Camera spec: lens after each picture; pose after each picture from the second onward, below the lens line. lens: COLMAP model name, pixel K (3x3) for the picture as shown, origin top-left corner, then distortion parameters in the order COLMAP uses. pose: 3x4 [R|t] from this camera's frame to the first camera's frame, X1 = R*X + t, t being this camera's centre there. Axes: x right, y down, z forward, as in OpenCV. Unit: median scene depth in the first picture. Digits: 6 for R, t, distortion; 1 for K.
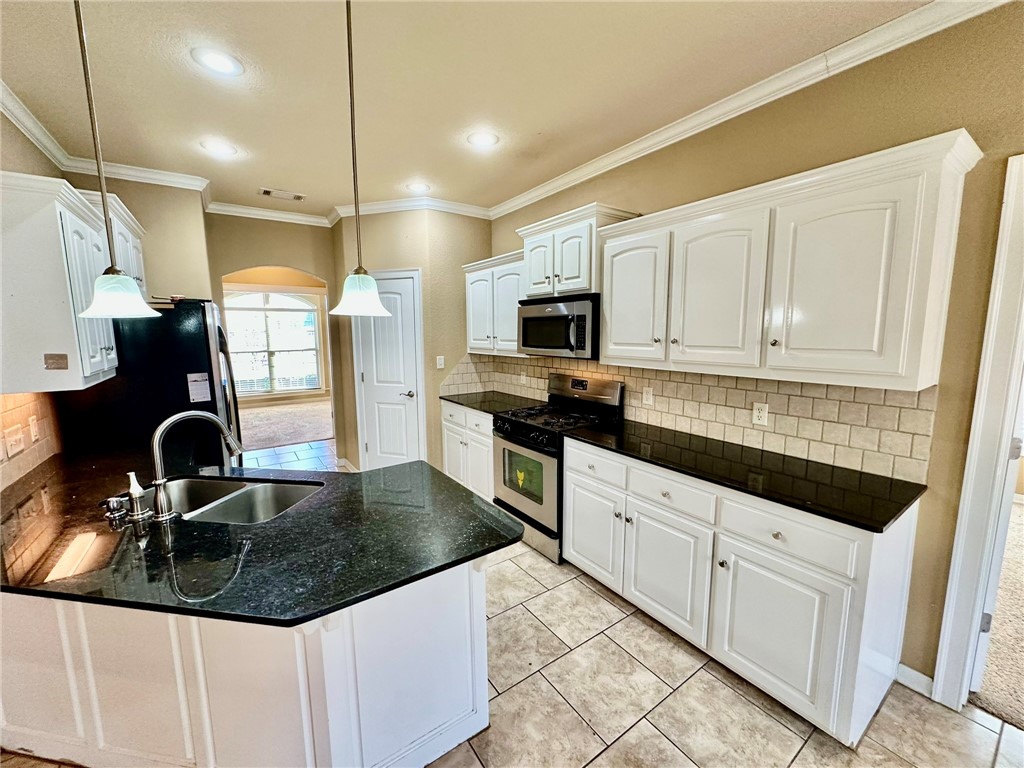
lens RADIAL K [[407.4, 0, 512.2], [0, 407.4, 383.2], [0, 0, 1]] dist [-0.004455, 0.000545]
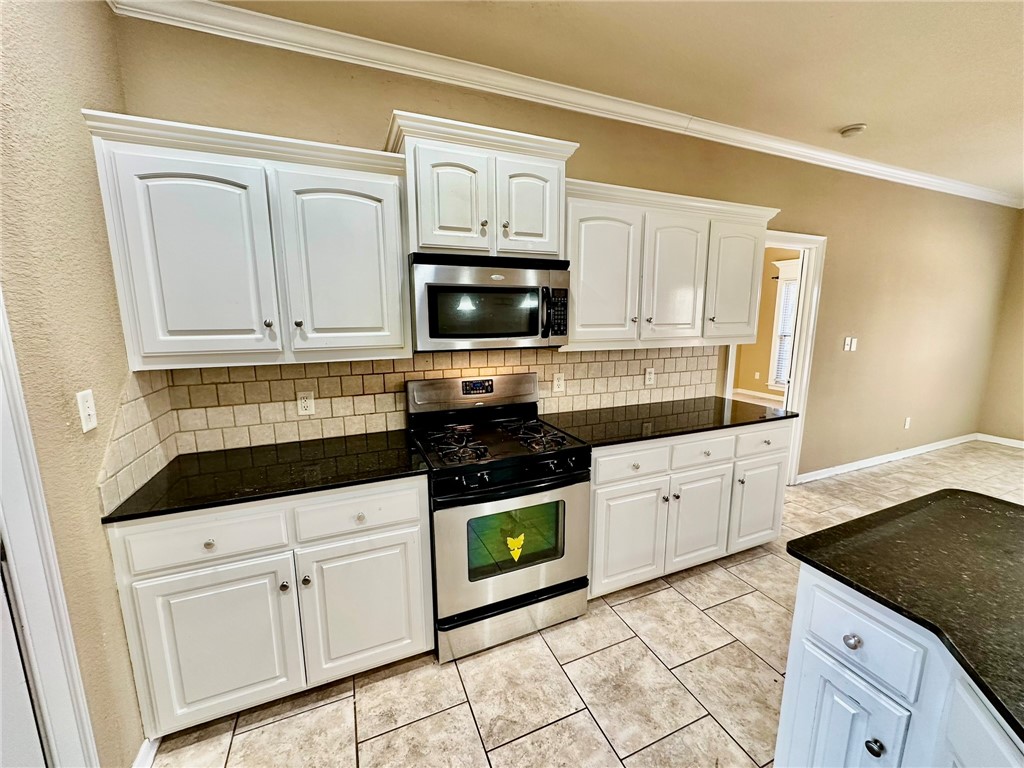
lens RADIAL K [[407.4, 0, 515.4], [0, 407.4, 381.9], [0, 0, 1]] dist [-0.004455, 0.000545]
pose [[0.207921, -0.154021, 0.965943, -0.580461], [0.129035, 0.983214, 0.129000, -0.102153], [-0.969597, 0.097818, 0.224305, 0.892867]]
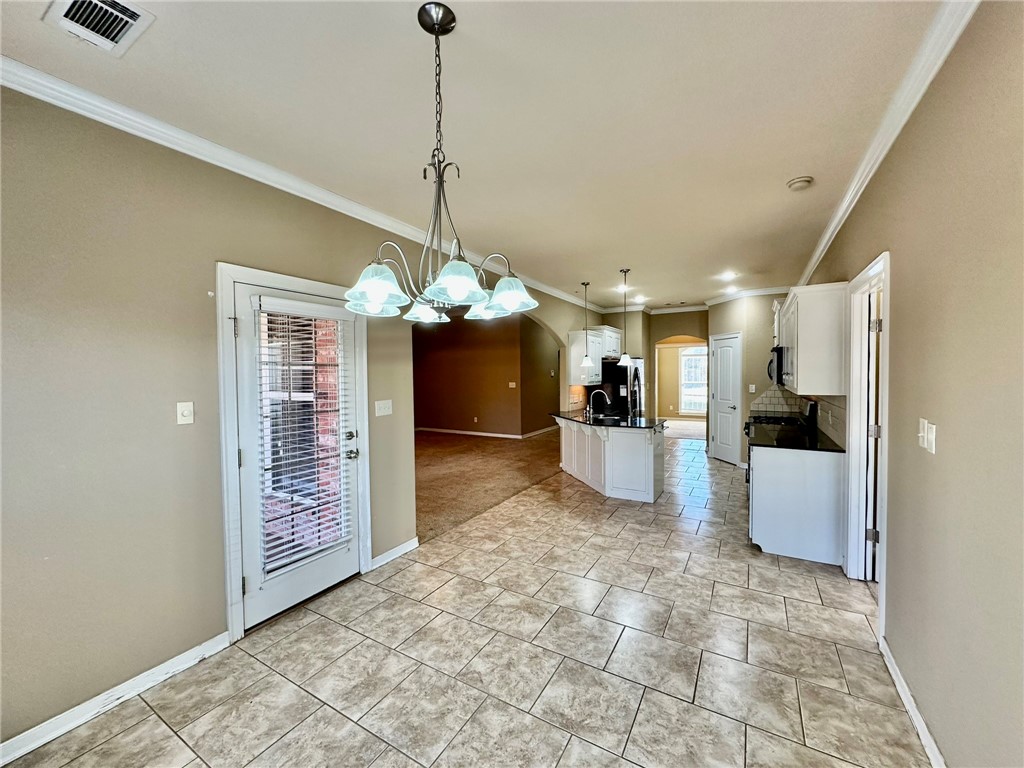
lens RADIAL K [[407.4, 0, 507.3], [0, 407.4, 381.2], [0, 0, 1]] dist [-0.004455, 0.000545]
pose [[0.403612, 0.021464, -0.914678, 1.273860], [-0.112490, 0.993304, -0.026329, 0.098372], [0.907989, 0.113519, 0.403324, -0.722412]]
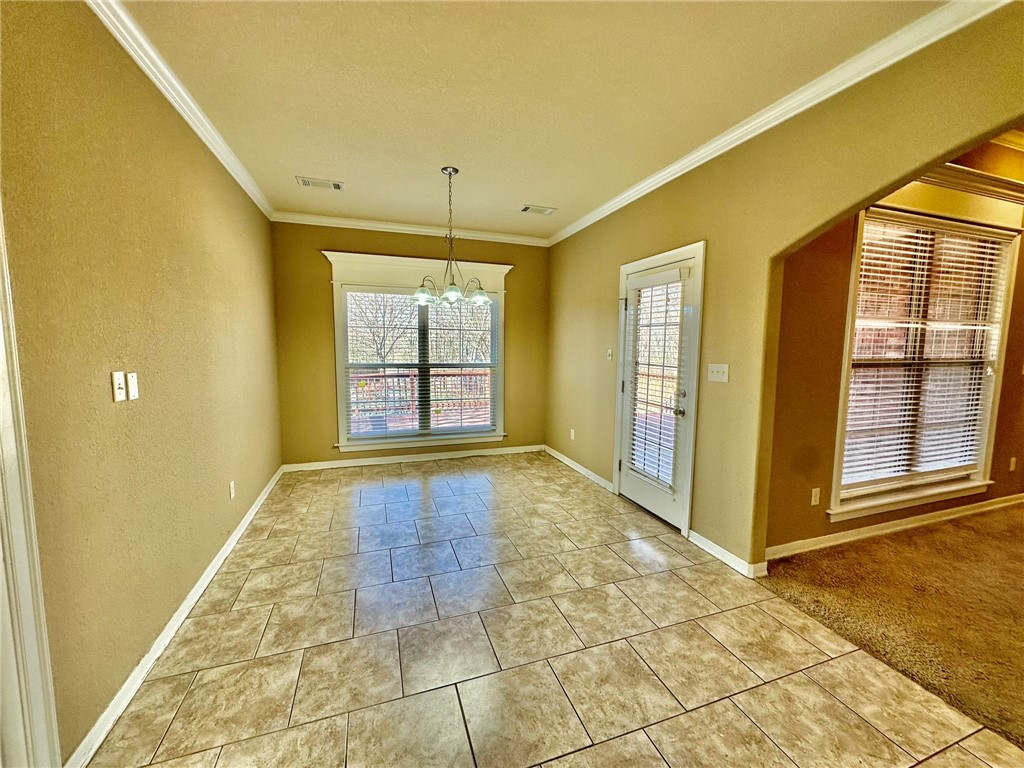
lens RADIAL K [[407.4, 0, 511.3], [0, 407.4, 383.1], [0, 0, 1]] dist [-0.004455, 0.000545]
pose [[-0.960593, -0.028615, 0.276481, 0.243376], [0.035100, 0.974237, 0.222780, -0.028036], [-0.275733, 0.223706, -0.934841, 0.516483]]
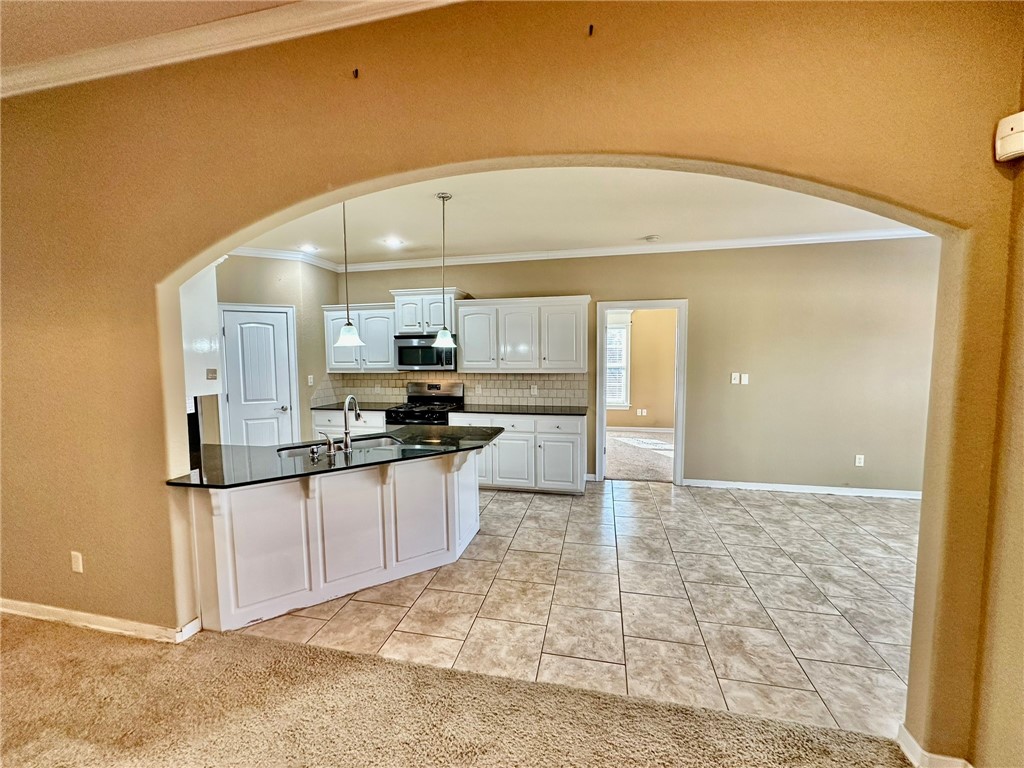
lens RADIAL K [[407.4, 0, 514.6], [0, 407.4, 381.0], [0, 0, 1]] dist [-0.004455, 0.000545]
pose [[0.735142, -0.044267, 0.676466, -0.814324], [0.092885, 0.995032, -0.035829, 0.076933], [-0.671519, 0.089173, 0.735602, -0.496816]]
